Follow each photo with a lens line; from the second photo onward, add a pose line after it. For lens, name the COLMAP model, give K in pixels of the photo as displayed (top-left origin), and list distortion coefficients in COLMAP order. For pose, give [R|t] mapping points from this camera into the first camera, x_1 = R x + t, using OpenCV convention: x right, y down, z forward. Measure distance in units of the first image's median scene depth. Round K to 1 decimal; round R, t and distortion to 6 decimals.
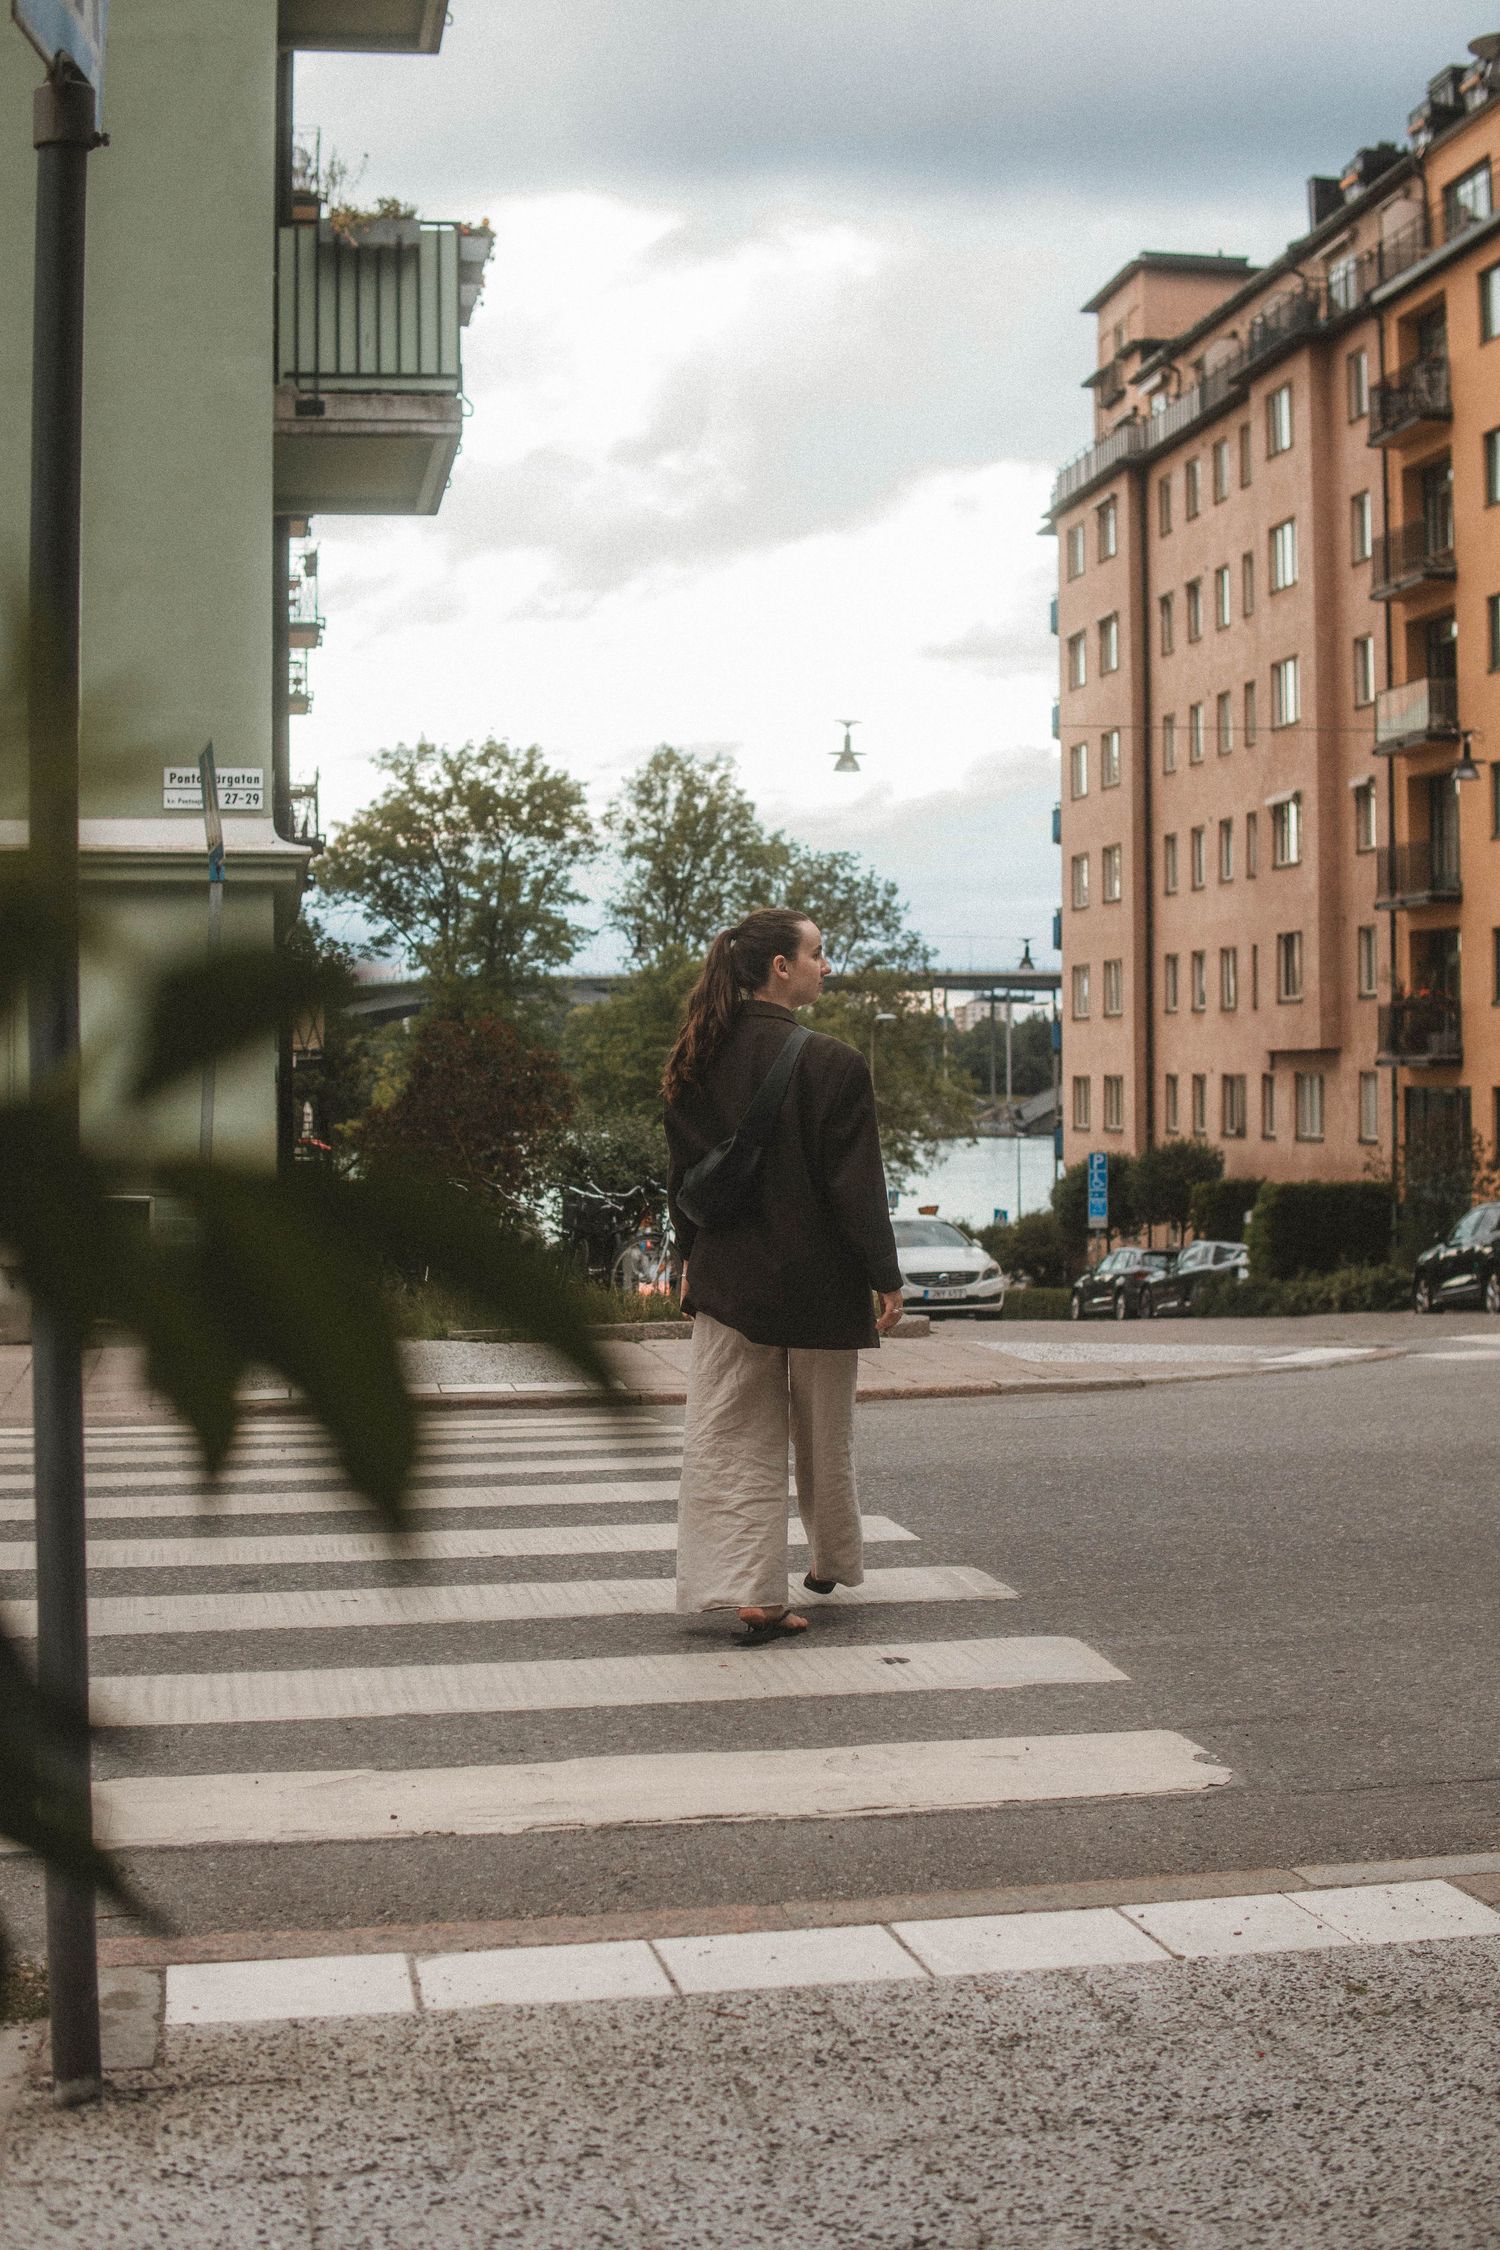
lens RADIAL K [[3172.1, 0, 750.0], [0, 3172.1, 1125.0], [0, 0, 1]] dist [-0.174237, -0.115582]
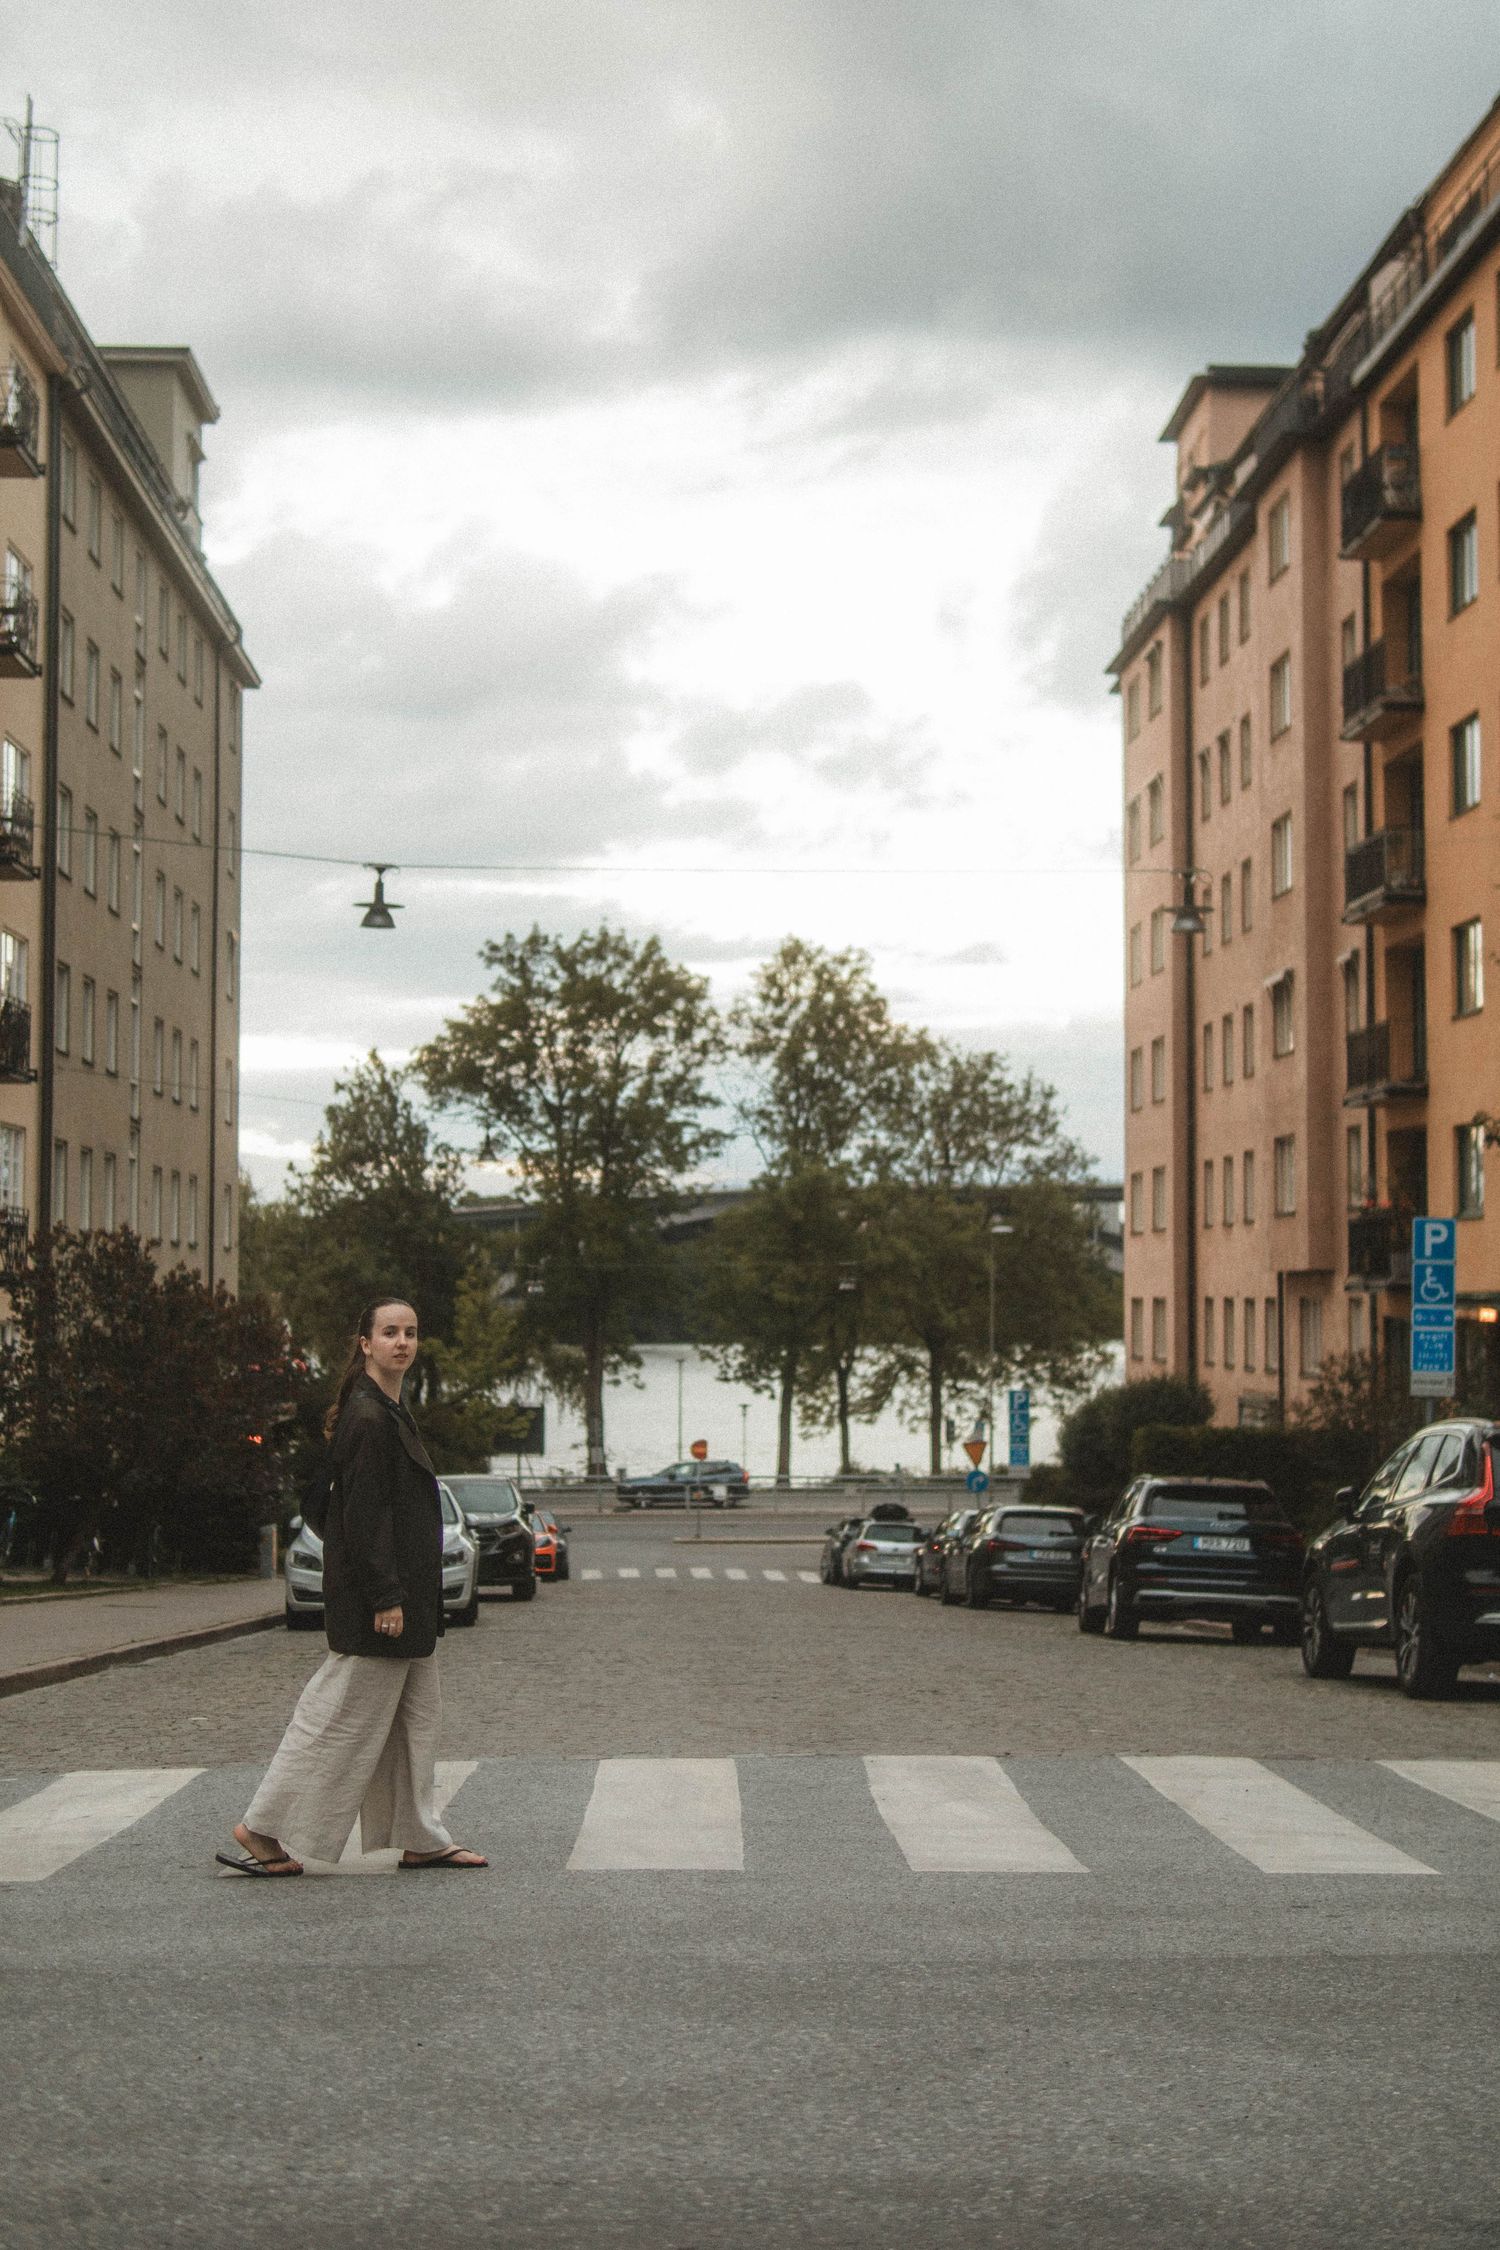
lens RADIAL K [[3214.8, 0, 750.0], [0, 3214.8, 1125.0], [0, 0, 1]] dist [0.027045, 0.061698]
pose [[0.993123, 0.000885, -0.117072, 0.078283], [-0.008602, 0.997820, -0.065430, -0.002948], [0.116759, 0.065987, 0.990966, 0.069743]]
